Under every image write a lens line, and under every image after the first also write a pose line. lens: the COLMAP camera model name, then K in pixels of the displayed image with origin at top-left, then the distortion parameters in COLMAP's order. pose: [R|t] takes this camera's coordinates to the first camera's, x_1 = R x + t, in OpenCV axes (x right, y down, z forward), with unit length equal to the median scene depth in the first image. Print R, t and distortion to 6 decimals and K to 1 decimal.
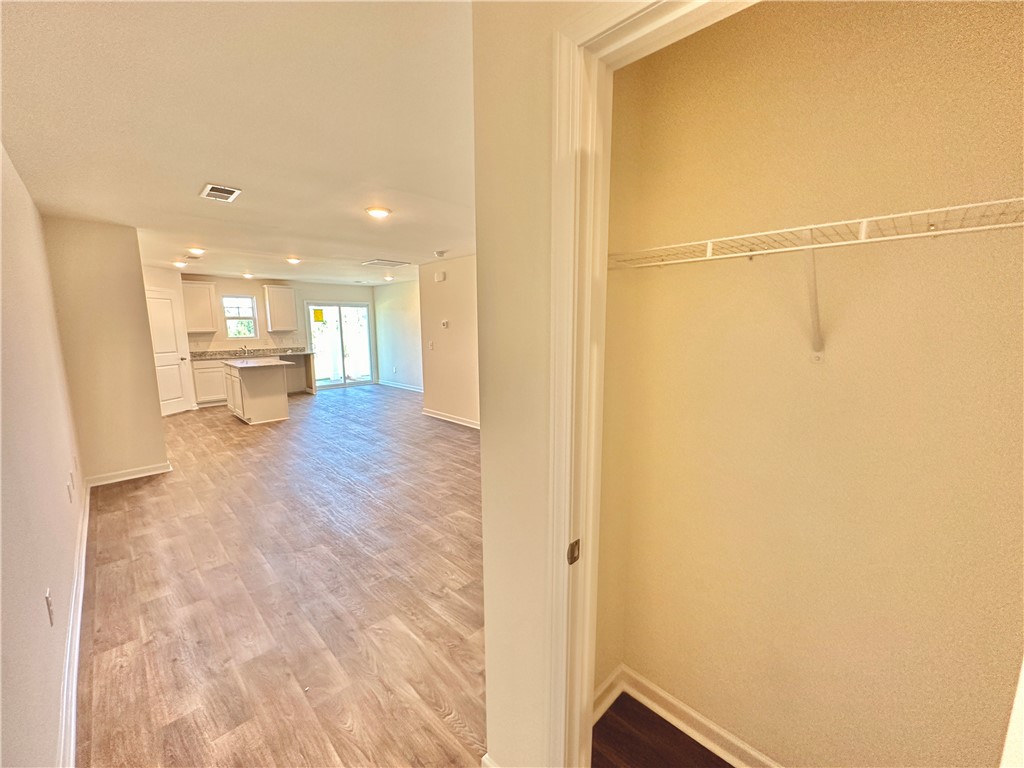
lens RADIAL K [[408.7, 0, 513.8], [0, 408.7, 384.2], [0, 0, 1]] dist [-0.015337, 0.000007]
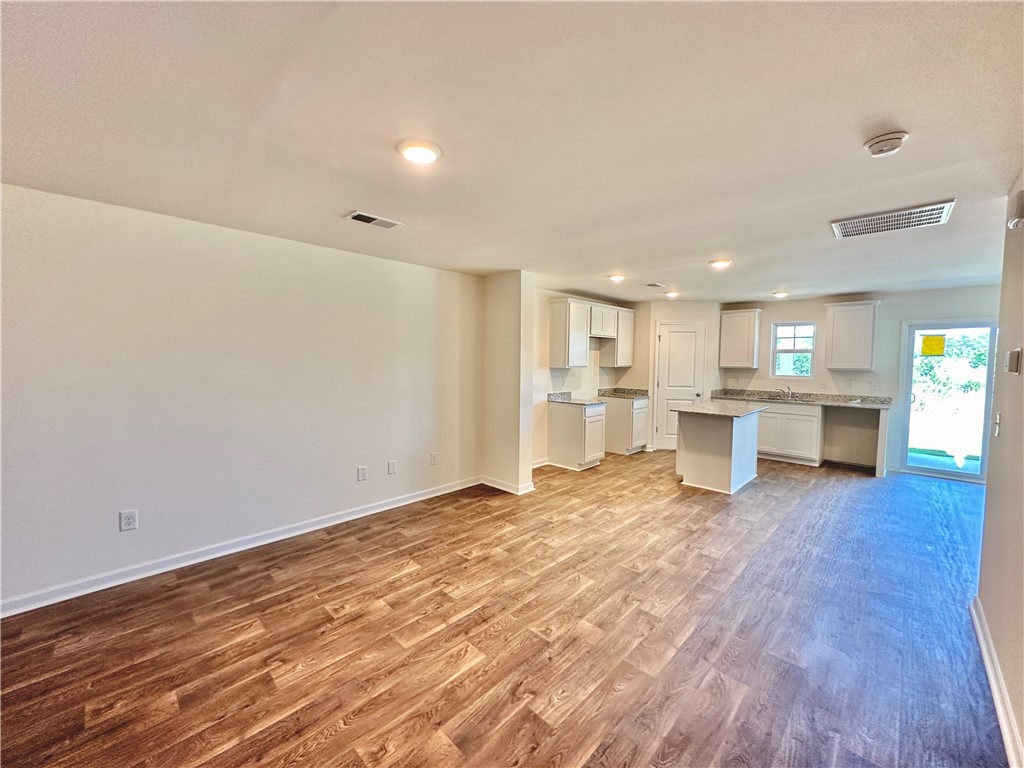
lens RADIAL K [[408.7, 0, 513.4], [0, 408.7, 384.4], [0, 0, 1]] dist [-0.015337, 0.000007]
pose [[0.010179, 0.069502, -0.997530, 0.097676], [-0.155556, 0.985547, 0.067080, -0.070956], [0.987775, 0.154489, 0.020843, 0.477089]]
